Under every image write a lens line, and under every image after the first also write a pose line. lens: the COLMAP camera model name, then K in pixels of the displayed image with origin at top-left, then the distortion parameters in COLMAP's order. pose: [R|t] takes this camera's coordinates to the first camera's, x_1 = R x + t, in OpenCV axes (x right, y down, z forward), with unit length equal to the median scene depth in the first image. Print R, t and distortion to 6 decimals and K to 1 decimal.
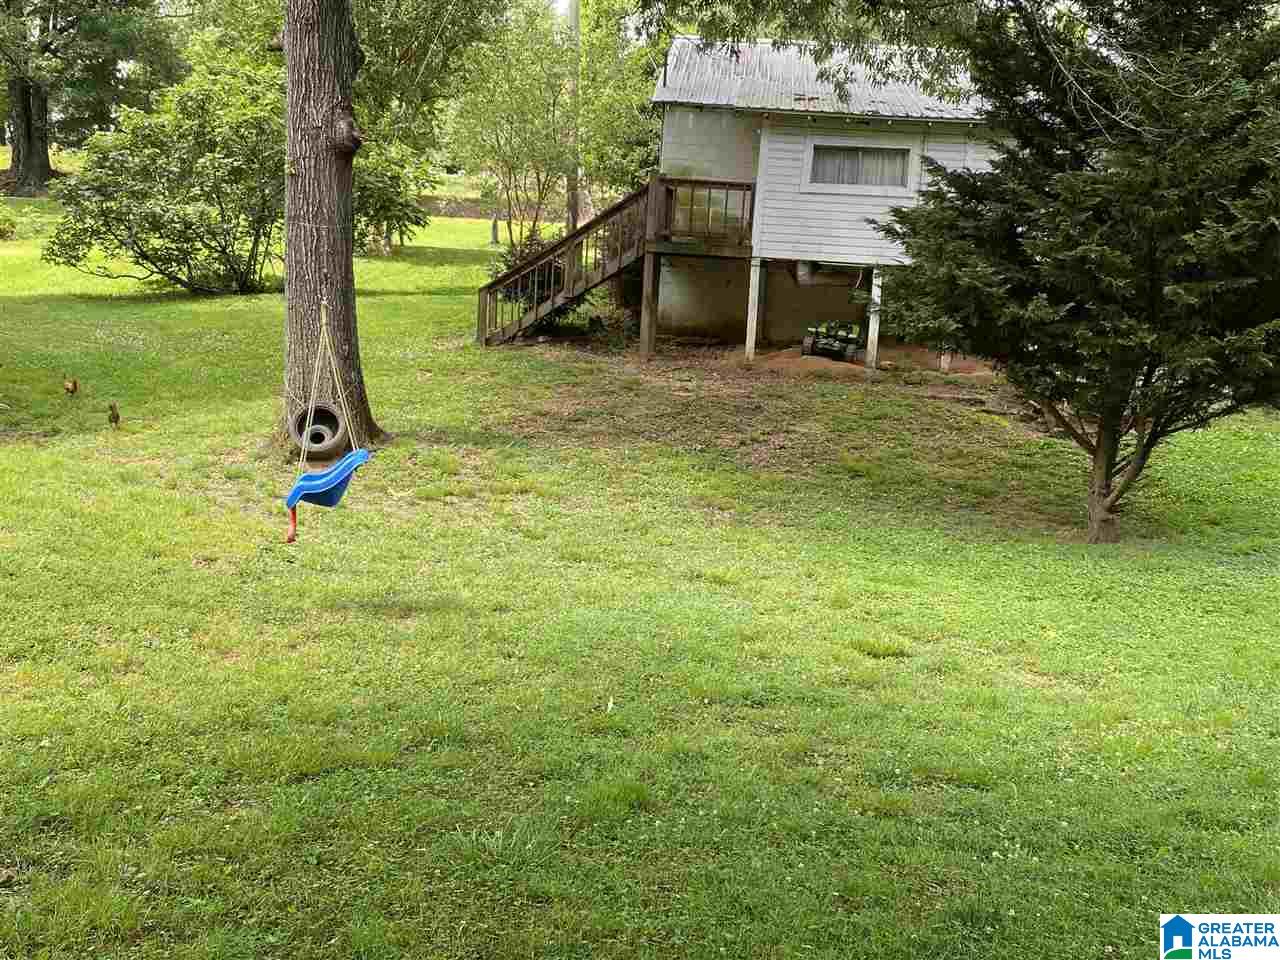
lens RADIAL K [[1219.6, 0, 640.0], [0, 1219.6, 480.0], [0, 0, 1]] dist [0.156796, -0.334868]
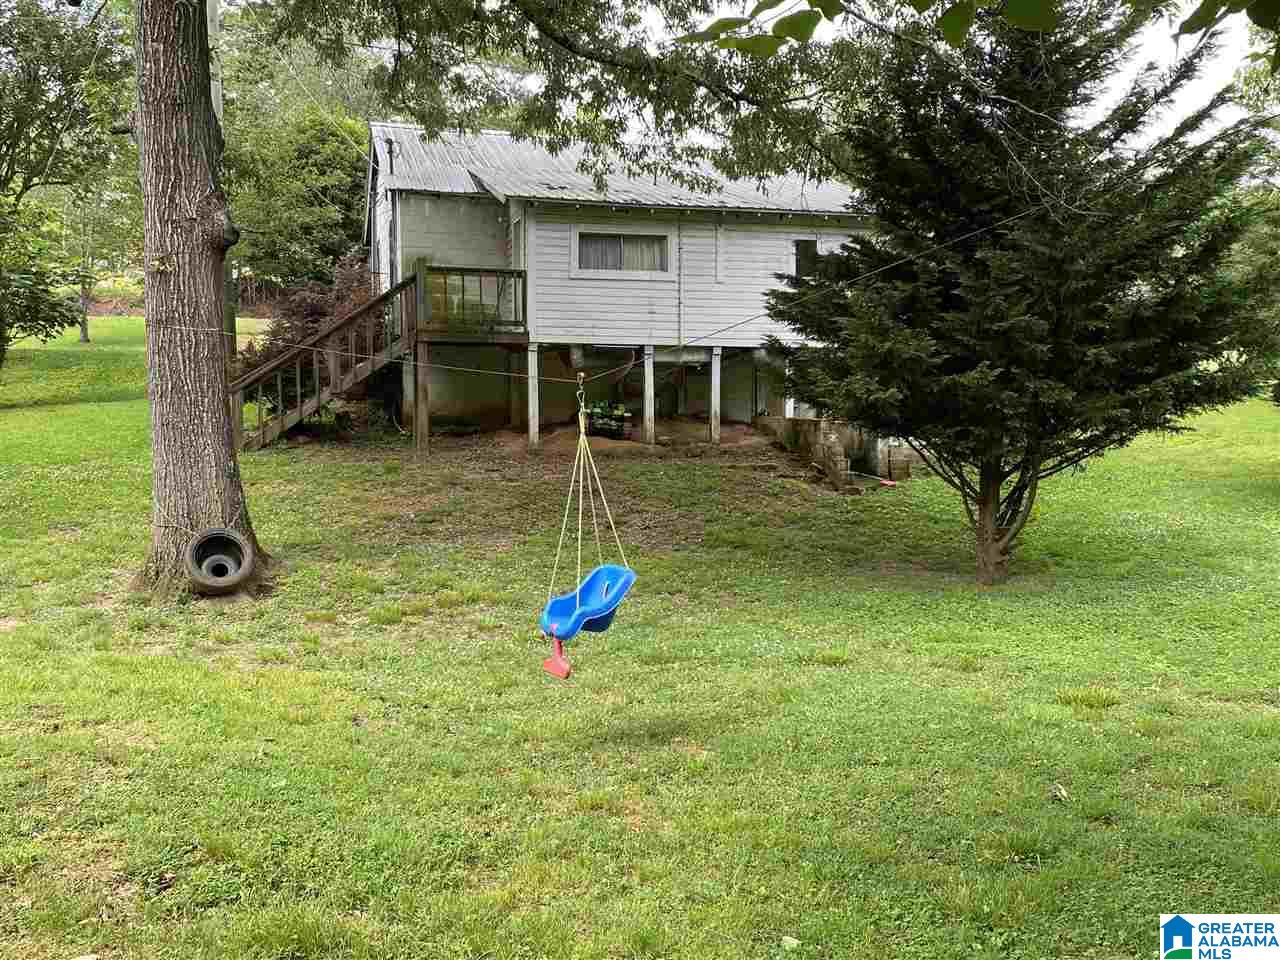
lens RADIAL K [[1219.6, 0, 640.0], [0, 1219.6, 480.0], [0, 0, 1]] dist [0.156796, -0.334868]
pose [[0.926781, -0.087232, 0.365331, -0.281938], [0.110907, 0.992844, -0.044284, -0.024231], [-0.358854, 0.081559, 0.929824, 0.075210]]
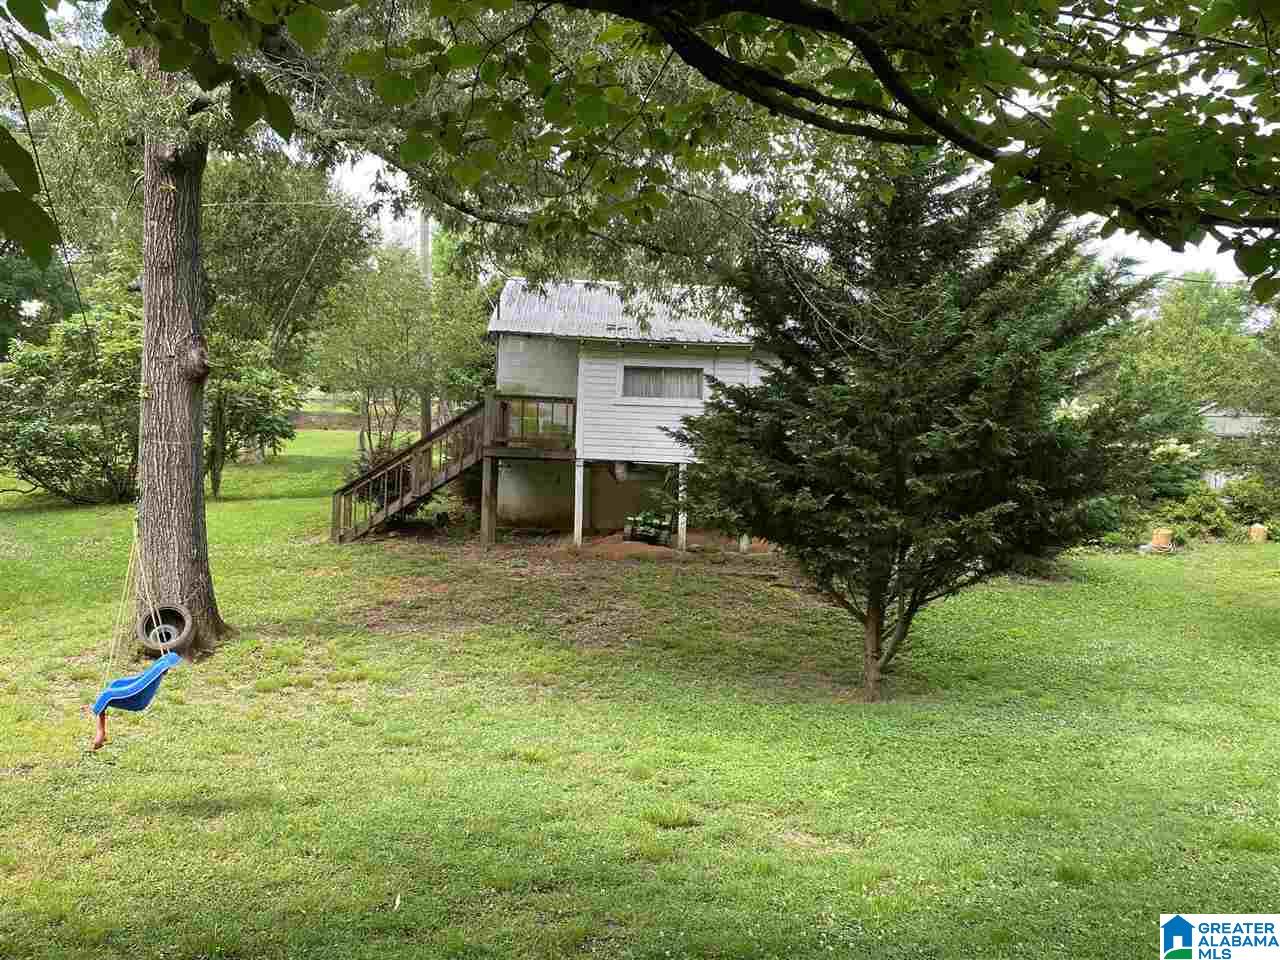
lens RADIAL K [[1060.5, 0, 617.7], [0, 1060.5, 483.5], [0, 0, 1]] dist [0.145547, -0.271995]
pose [[0.993590, -0.026319, 0.109940, 0.027847], [0.042952, 0.987480, -0.151786, -0.006335], [-0.104569, 0.155536, 0.982280, 0.019444]]
